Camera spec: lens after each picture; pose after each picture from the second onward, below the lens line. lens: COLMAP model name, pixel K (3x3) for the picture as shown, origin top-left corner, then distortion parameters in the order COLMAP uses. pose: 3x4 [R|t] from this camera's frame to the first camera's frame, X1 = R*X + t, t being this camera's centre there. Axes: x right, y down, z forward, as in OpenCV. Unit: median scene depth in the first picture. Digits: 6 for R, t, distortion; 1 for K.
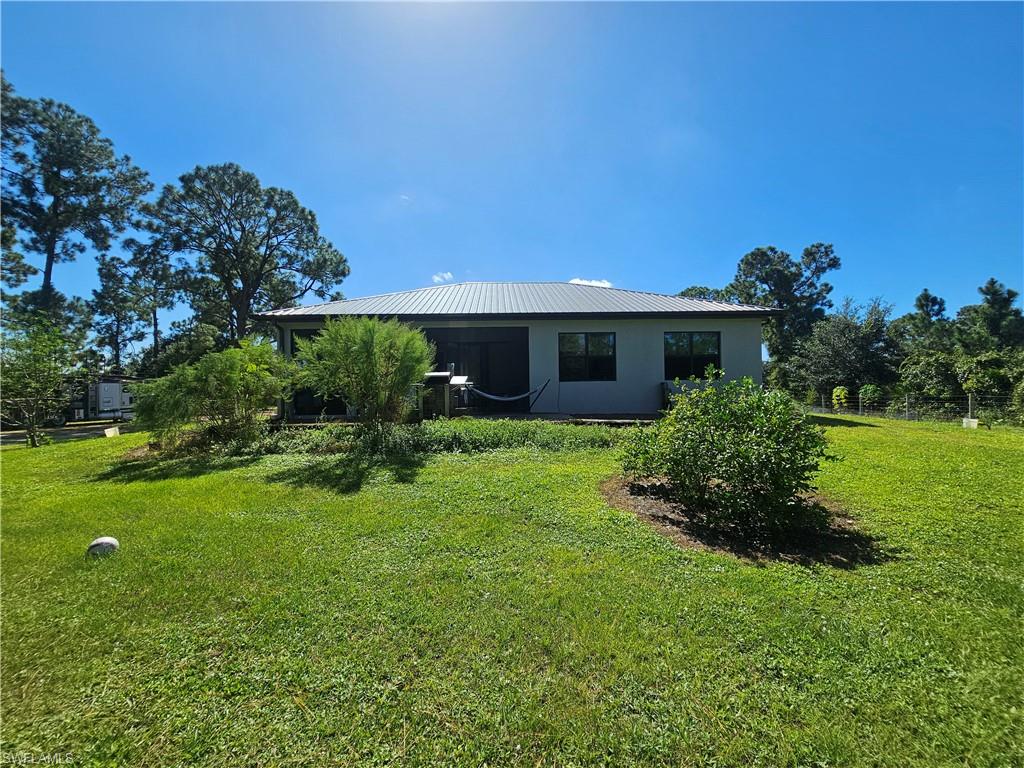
lens RADIAL K [[418.4, 0, 510.4], [0, 418.4, 388.0], [0, 0, 1]] dist [-0.005855, -0.000196]
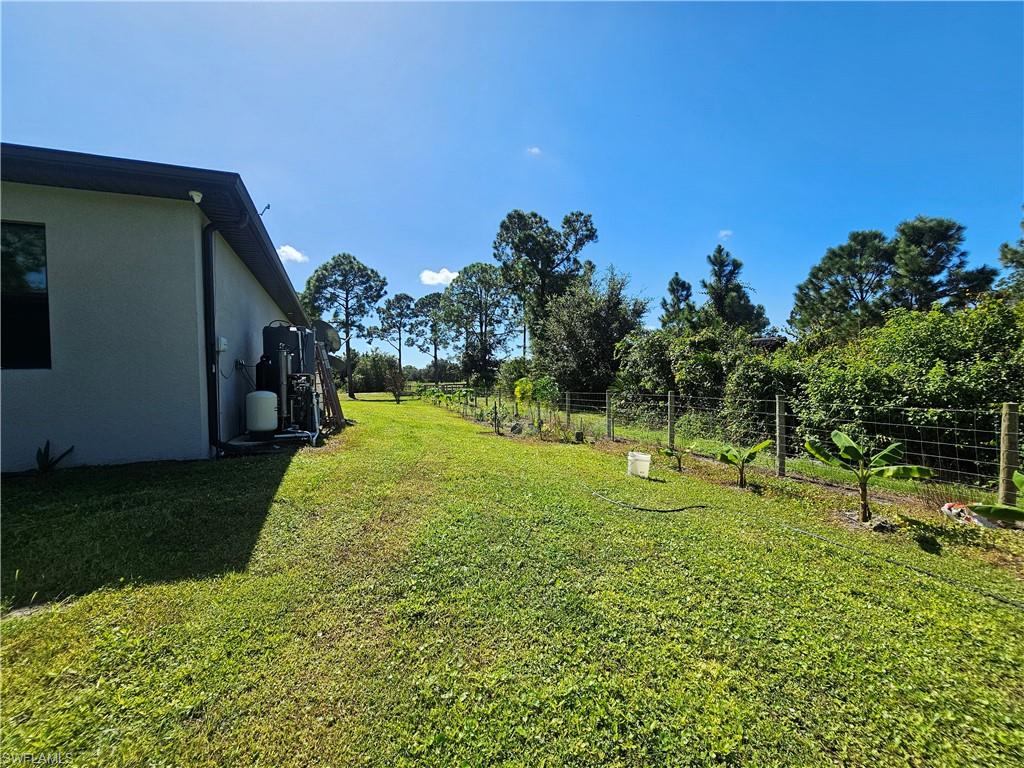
lens RADIAL K [[418.4, 0, 510.4], [0, 418.4, 388.0], [0, 0, 1]] dist [-0.005855, -0.000196]
pose [[0.937774, -0.017253, 0.346819, 0.317680], [0.008379, 0.999598, 0.027068, -0.004581], [-0.347146, -0.022478, 0.937542, 0.238652]]
